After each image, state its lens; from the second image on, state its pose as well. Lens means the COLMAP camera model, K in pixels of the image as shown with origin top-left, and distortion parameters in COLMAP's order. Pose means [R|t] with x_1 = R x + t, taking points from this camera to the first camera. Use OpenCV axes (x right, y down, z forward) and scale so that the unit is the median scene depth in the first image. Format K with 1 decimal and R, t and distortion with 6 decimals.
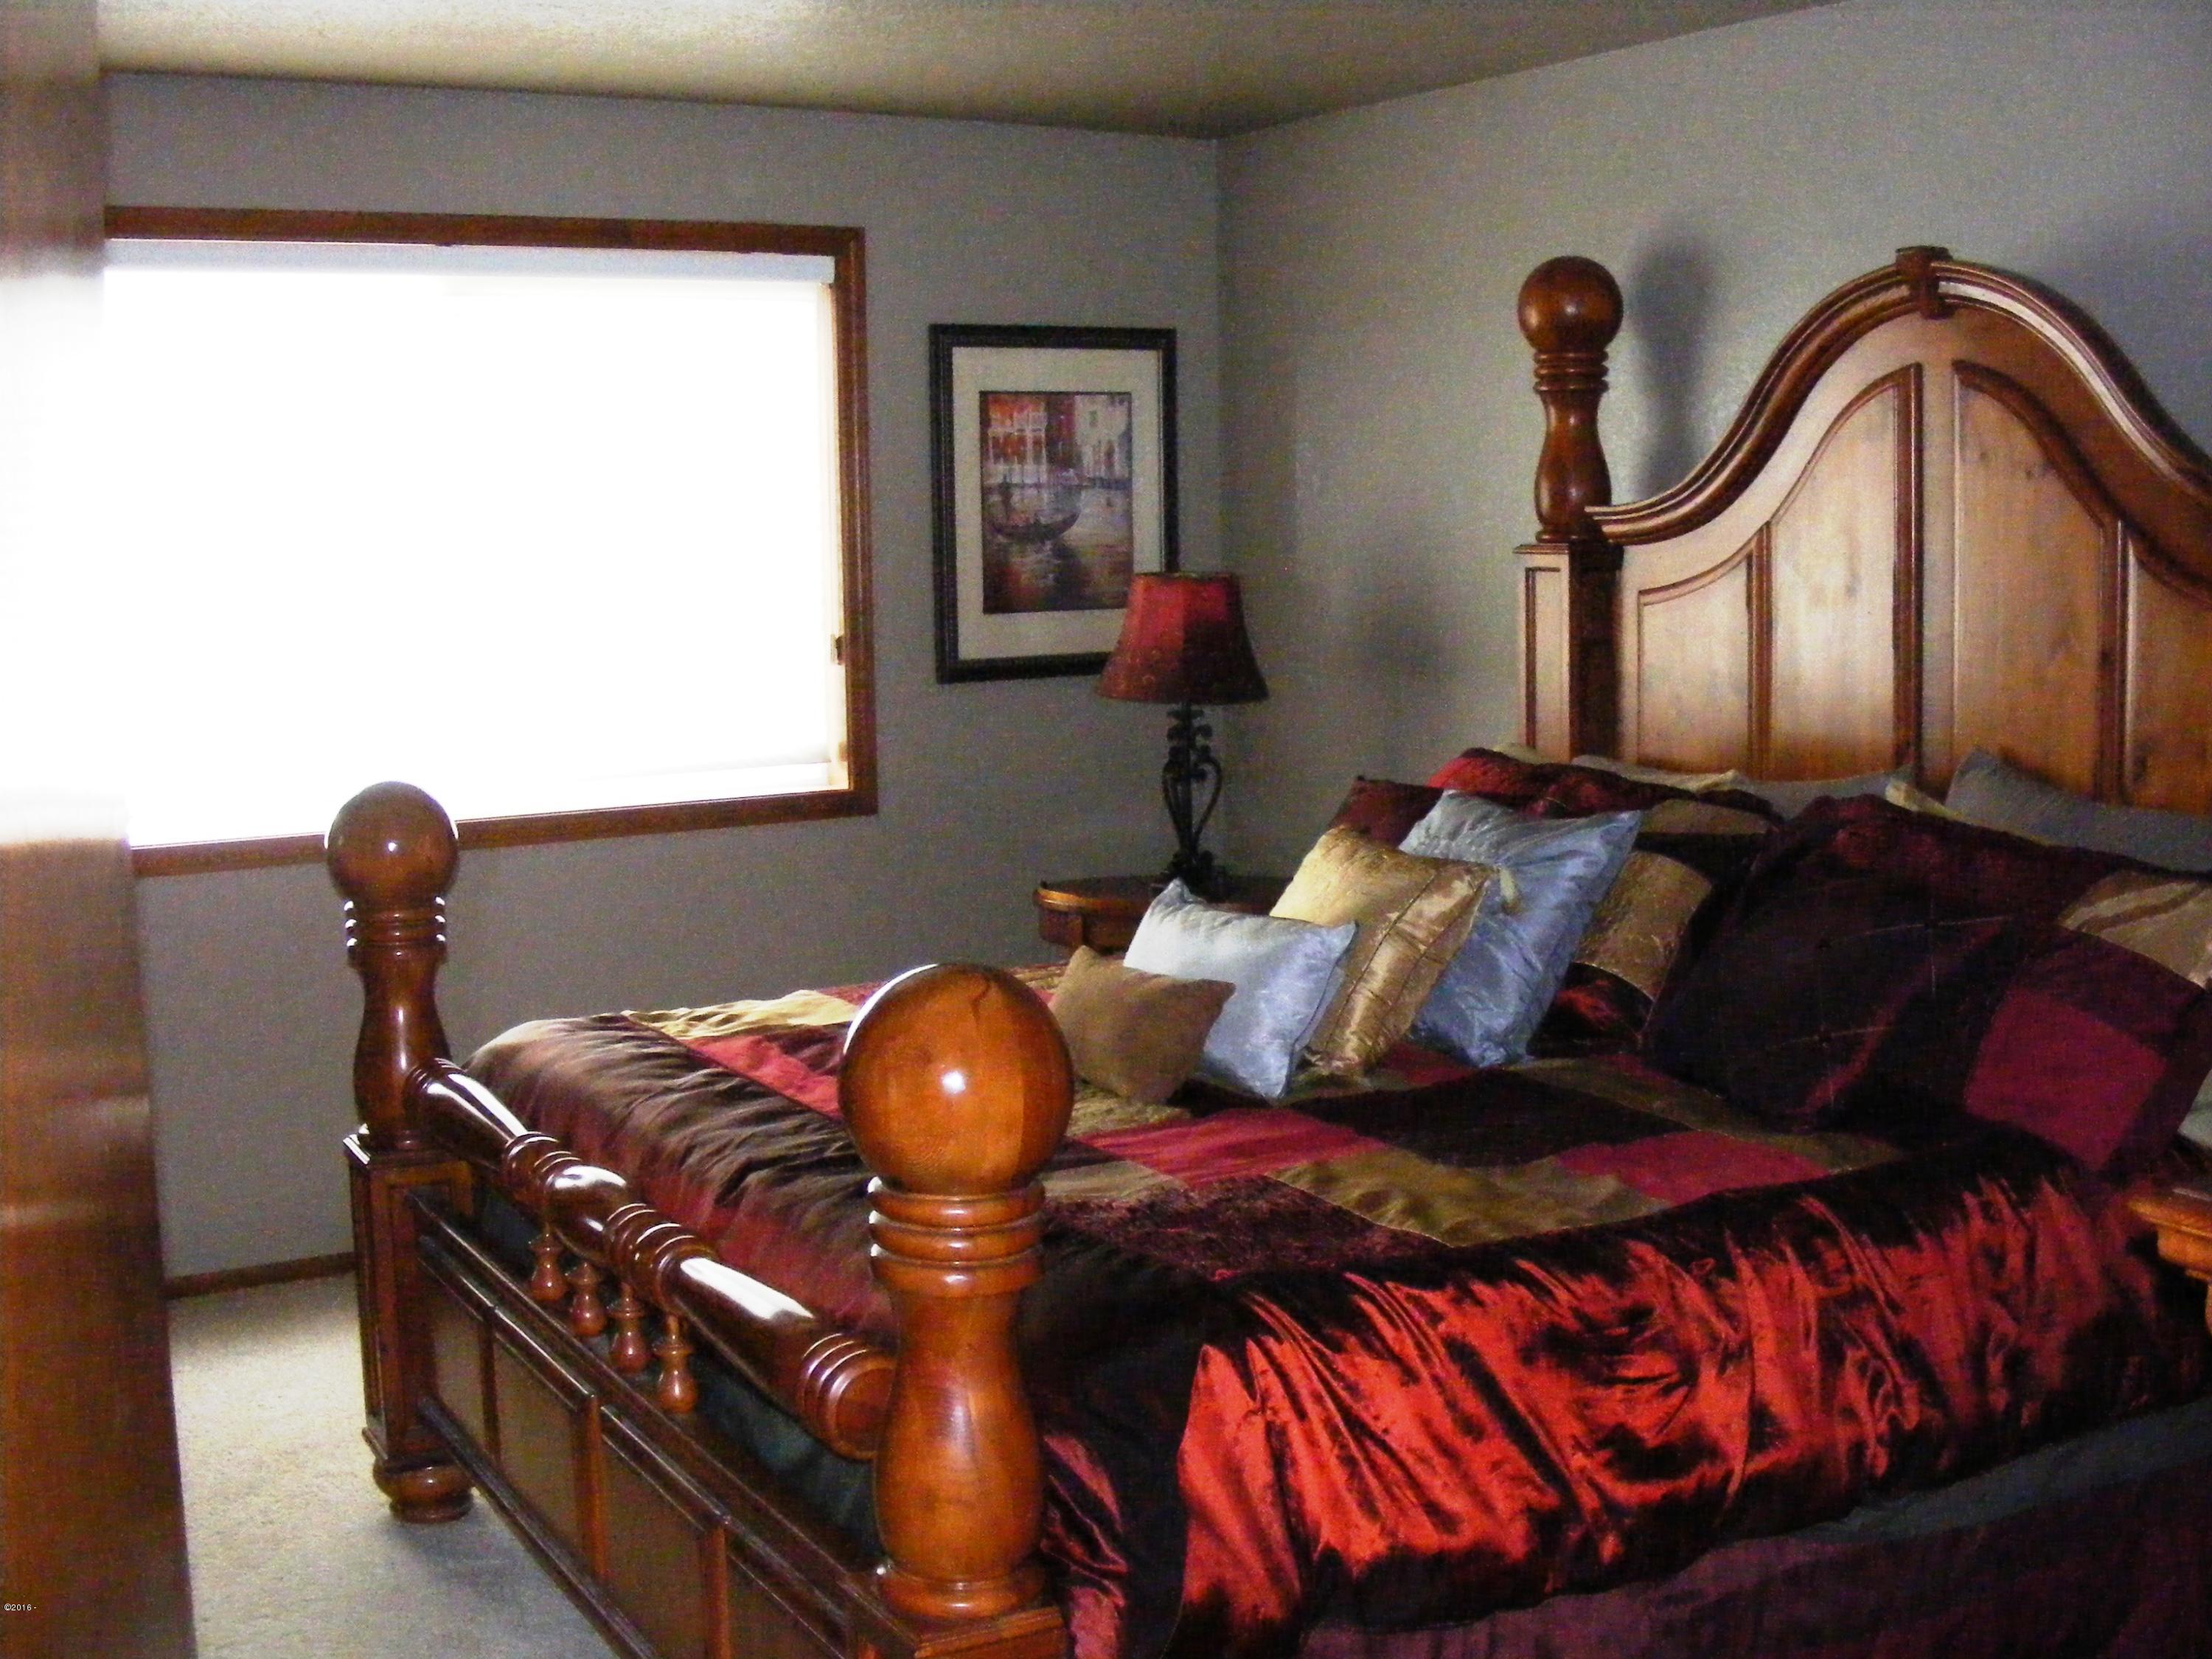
lens RADIAL K [[2560.1, 0, 1106.0], [0, 2560.1, 829.5], [0, 0, 1]] dist [-0.289822, 0.362471]
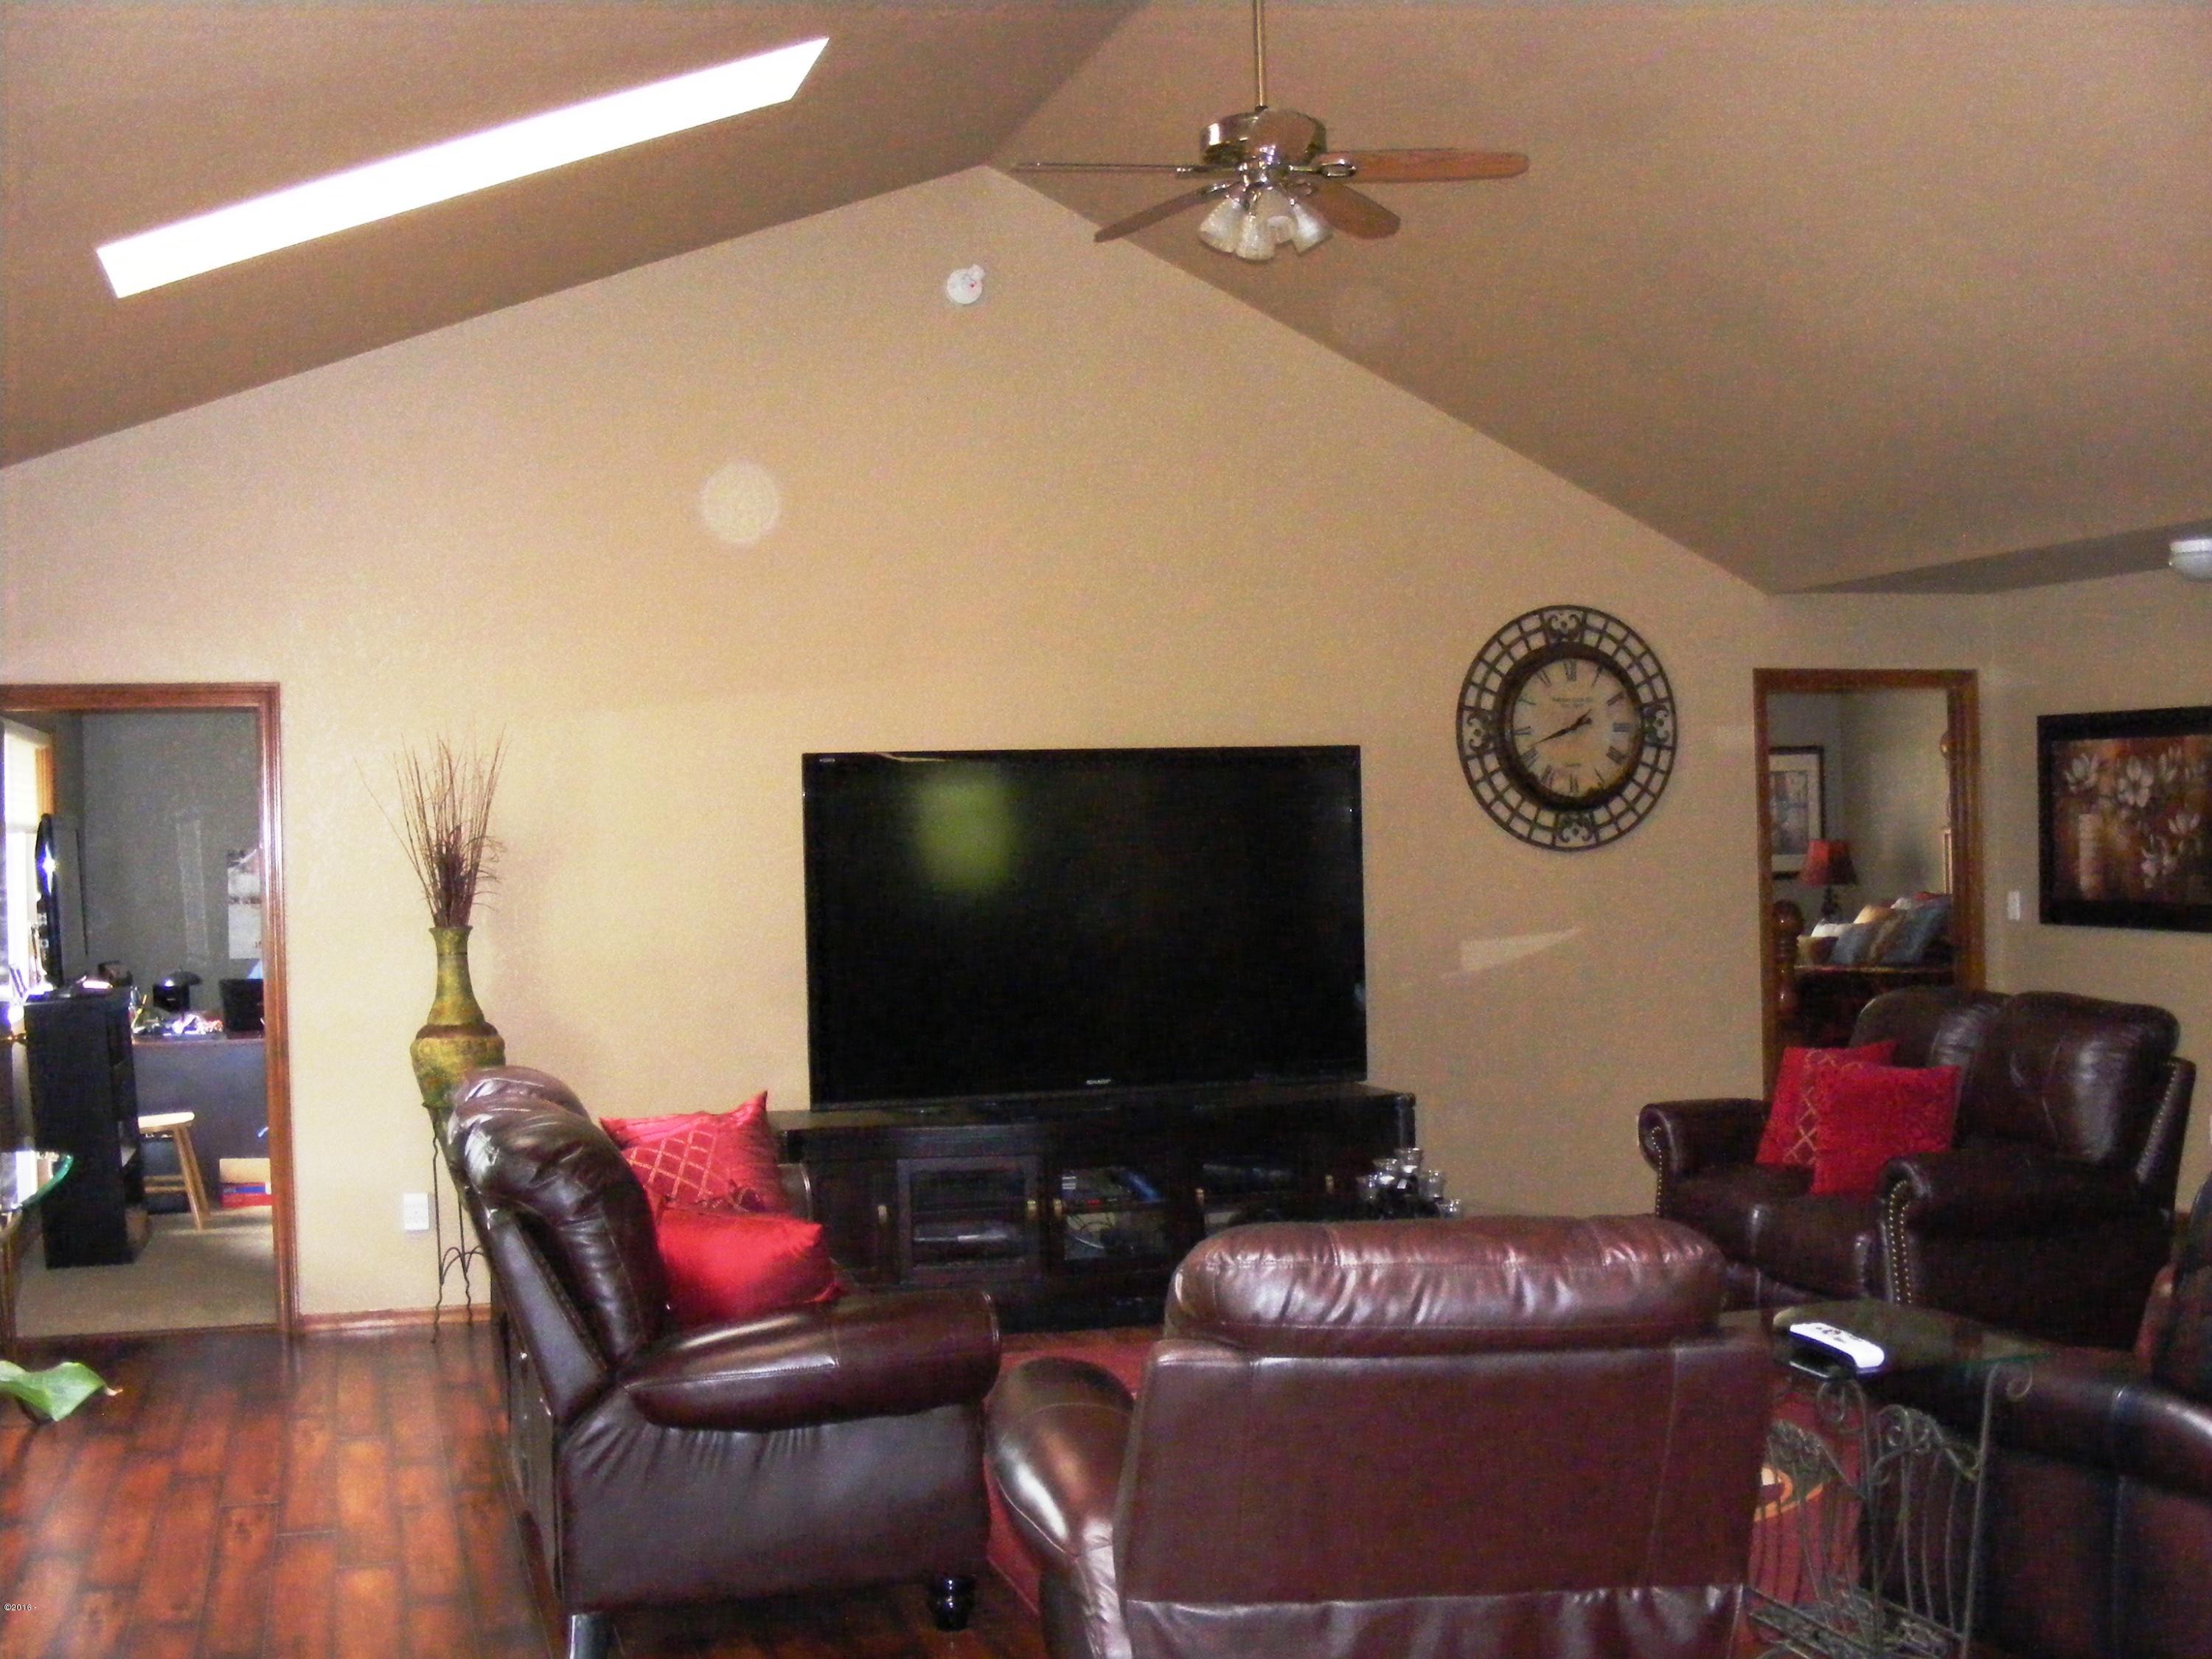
lens RADIAL K [[2560.1, 0, 1106.0], [0, 2560.1, 829.5], [0, 0, 1]] dist [-0.289822, 0.362471]
pose [[0.966846, -0.012443, -0.255055, -0.031785], [-0.020576, 0.991769, -0.126380, 0.240672], [0.254529, 0.127437, 0.958632, -1.734651]]
